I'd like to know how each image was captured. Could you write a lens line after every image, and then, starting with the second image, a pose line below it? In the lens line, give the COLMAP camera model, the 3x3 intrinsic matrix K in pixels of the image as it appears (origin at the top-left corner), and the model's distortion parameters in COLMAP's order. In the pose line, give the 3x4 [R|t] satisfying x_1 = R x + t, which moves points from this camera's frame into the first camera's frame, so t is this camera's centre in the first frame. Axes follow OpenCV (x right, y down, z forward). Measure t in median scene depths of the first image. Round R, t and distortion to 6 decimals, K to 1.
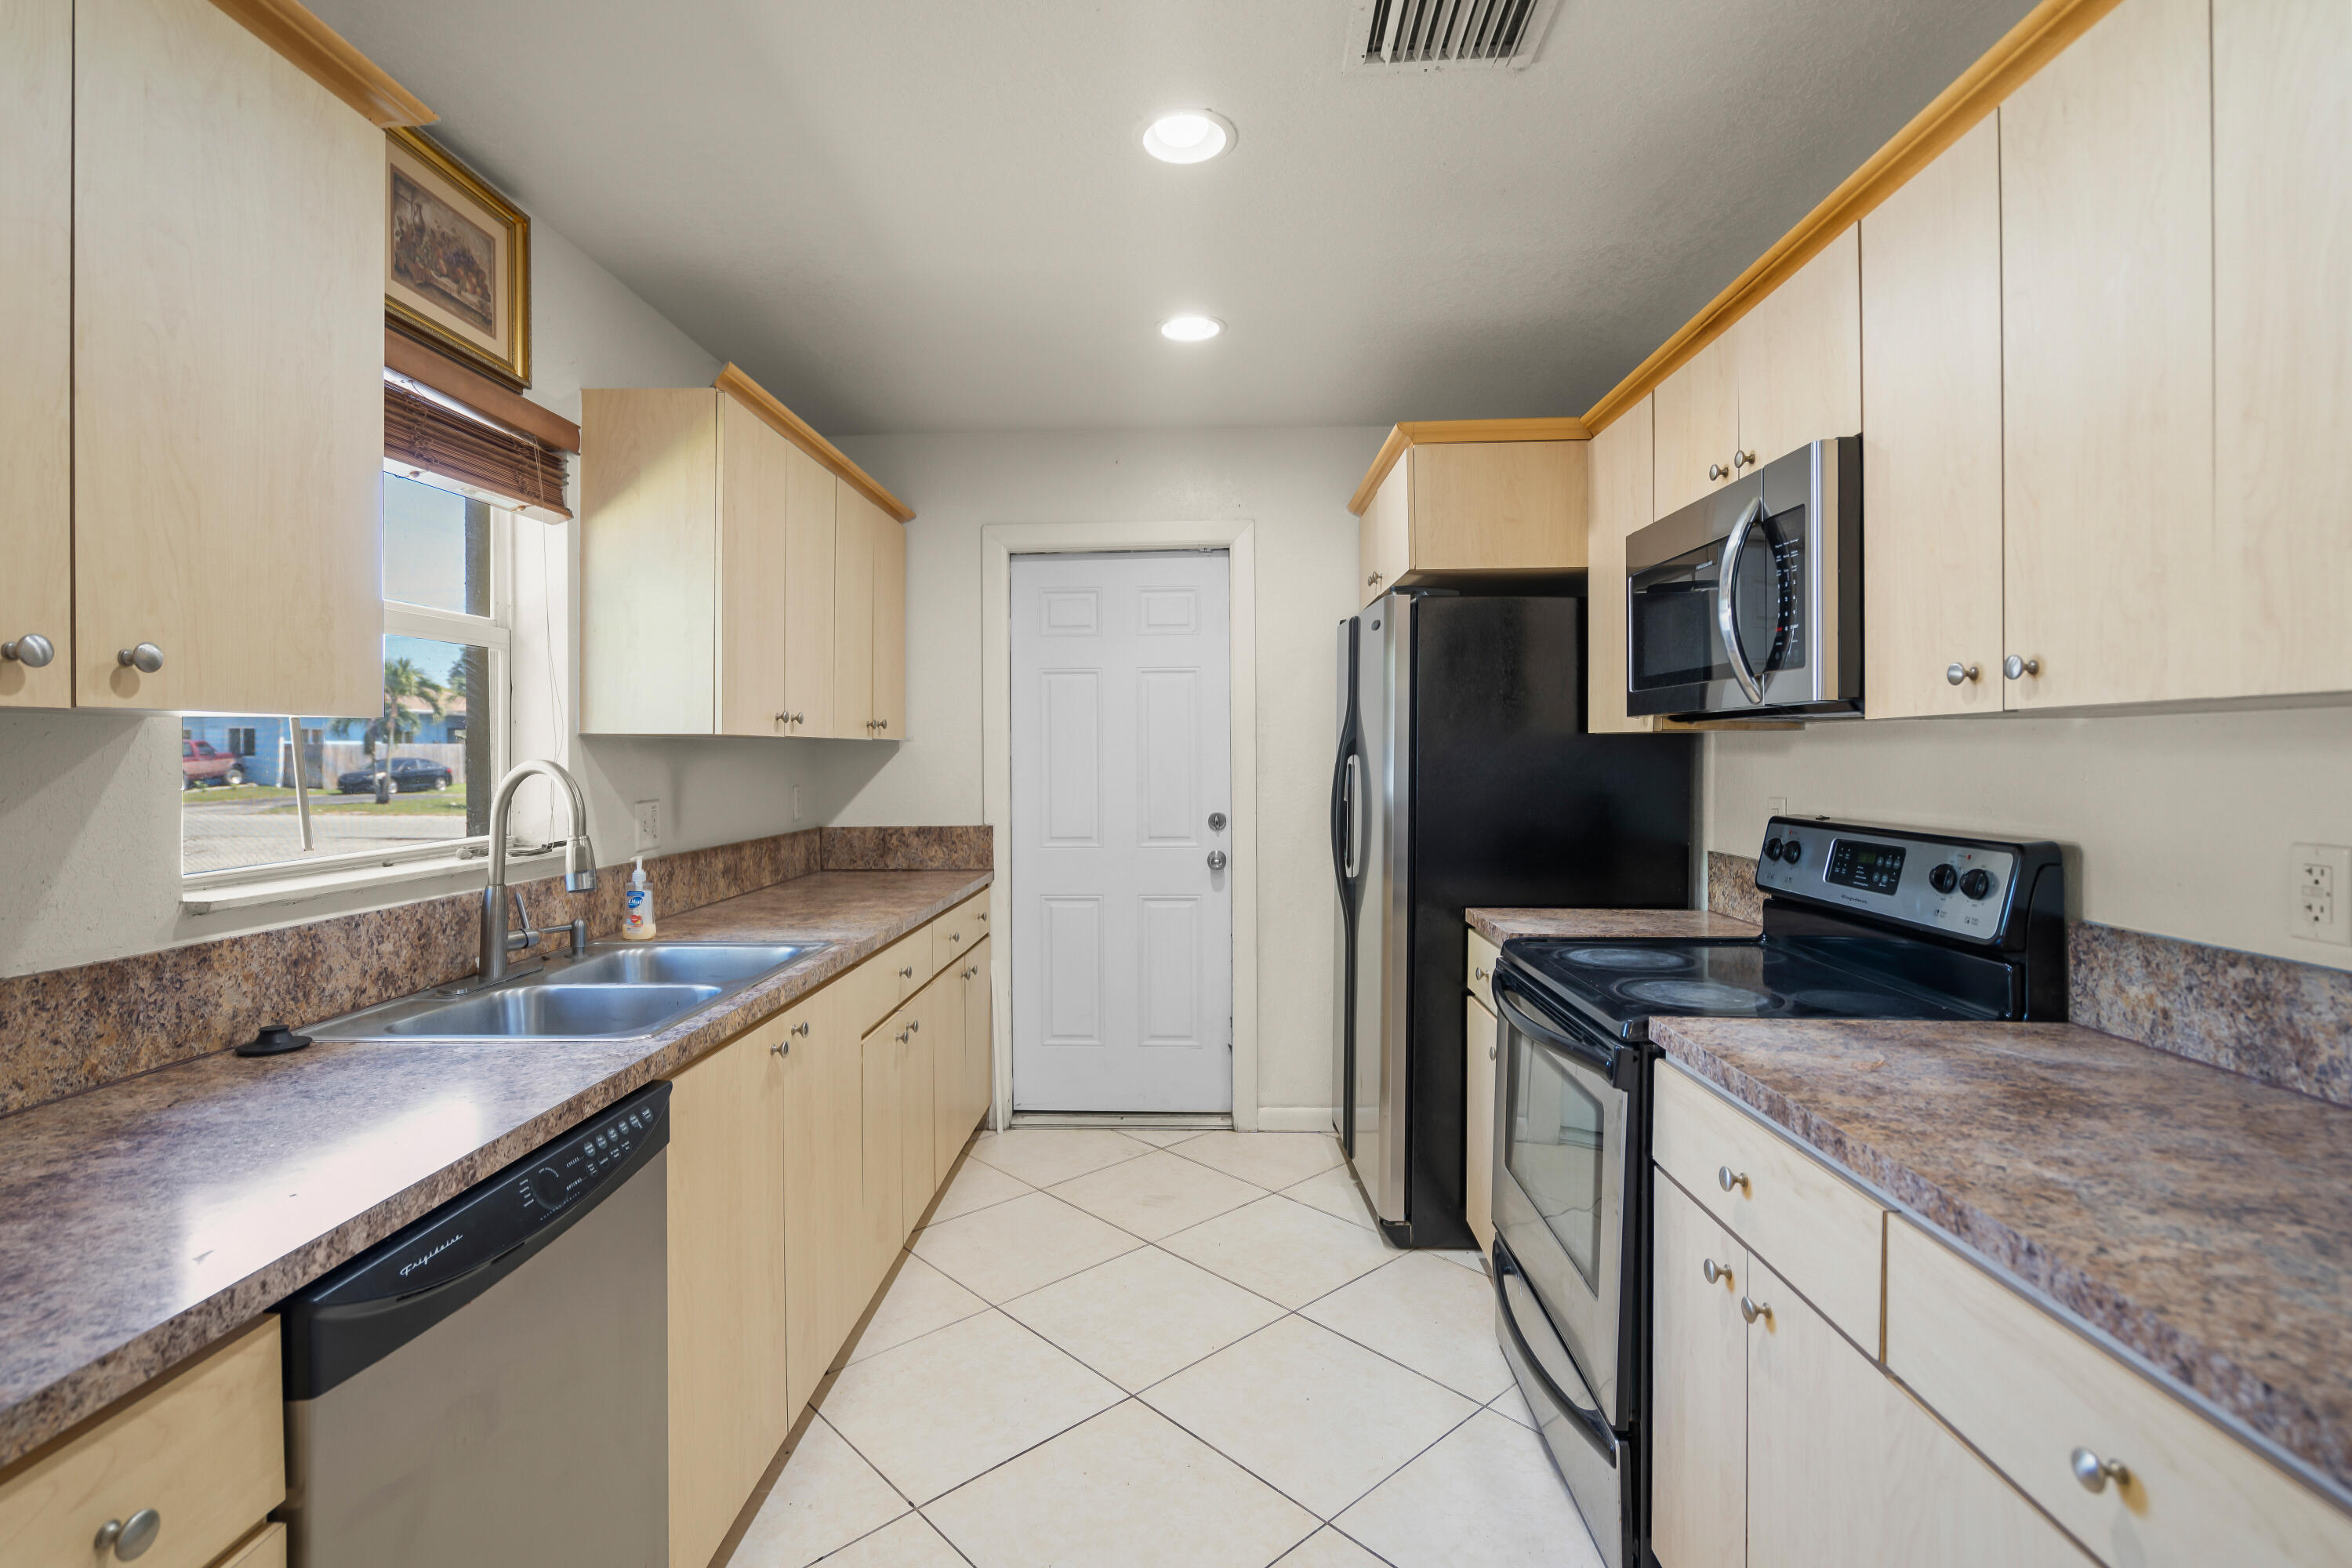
lens RADIAL K [[1120.0, 0, 1151.7], [0, 1120.0, 761.5], [0, 0, 1]] dist [-0.002495, 0.000243]
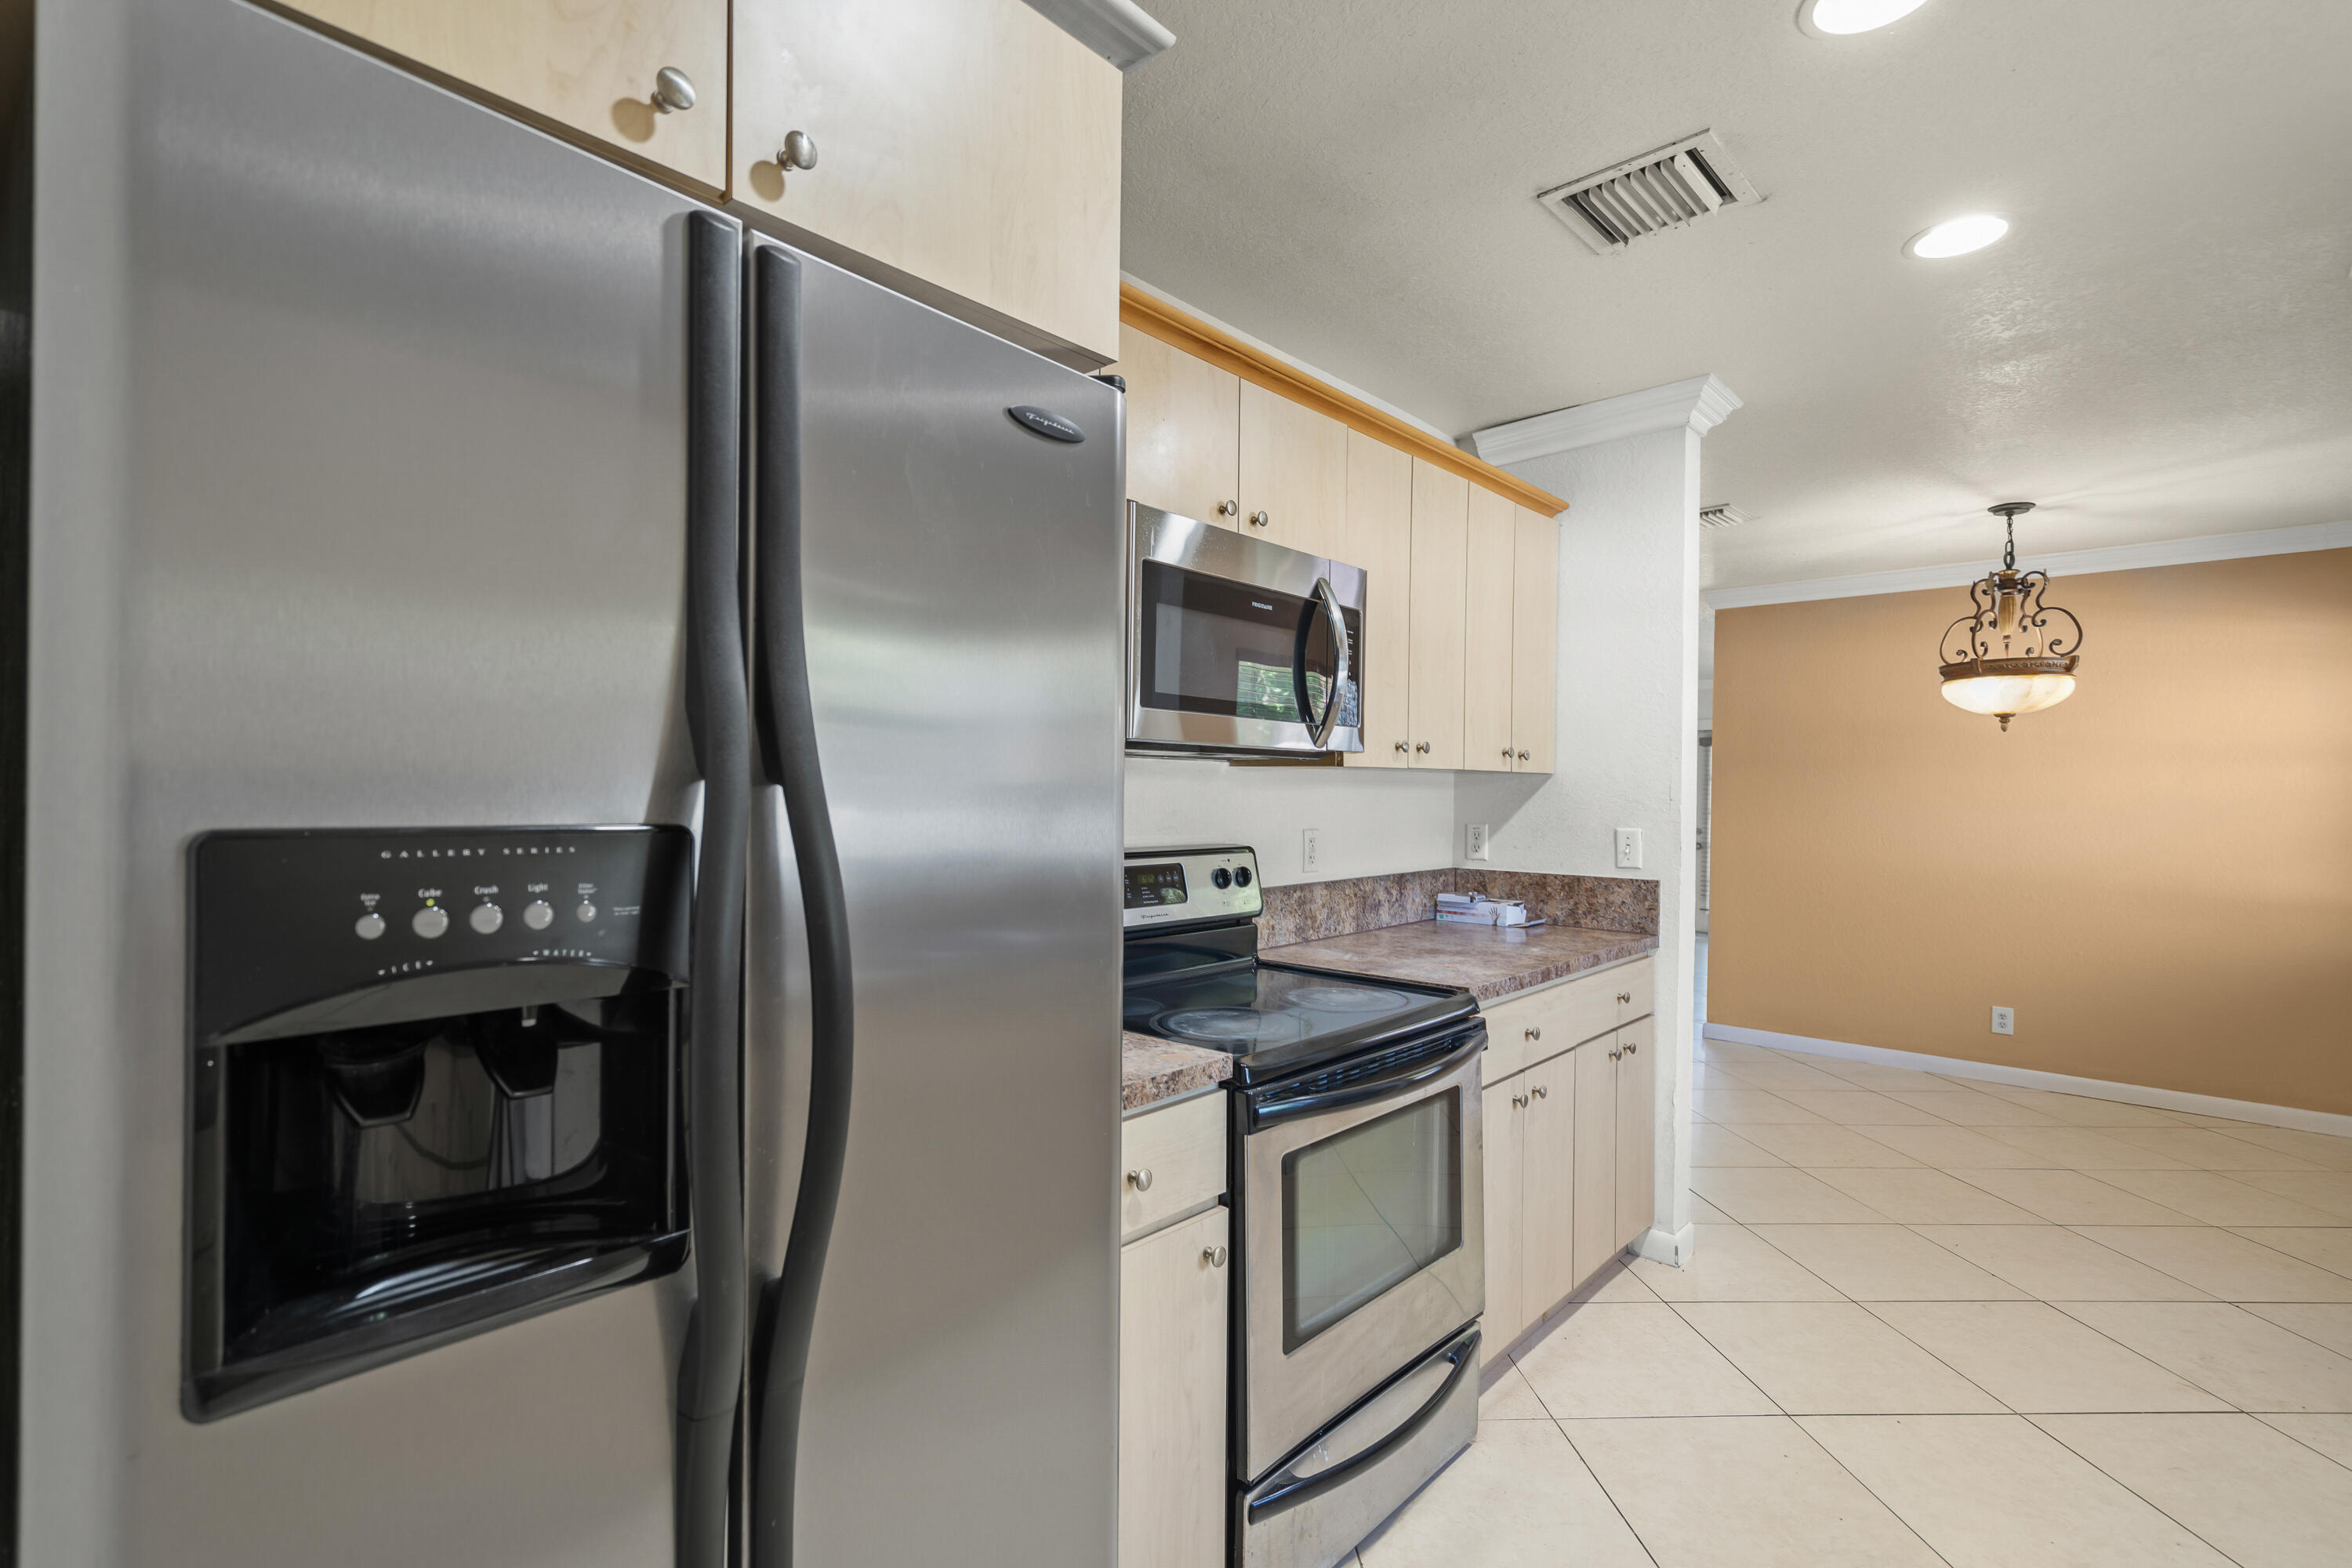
lens RADIAL K [[1081.0, 0, 1162.2], [0, 1081.0, 794.0], [0, 0, 1]] dist [0.002857, 0.000542]
pose [[-0.756024, -0.003180, 0.654537, -0.088332], [0.003900, 0.999949, 0.009362, -0.010028], [-0.654533, 0.009631, -0.755972, 1.585244]]
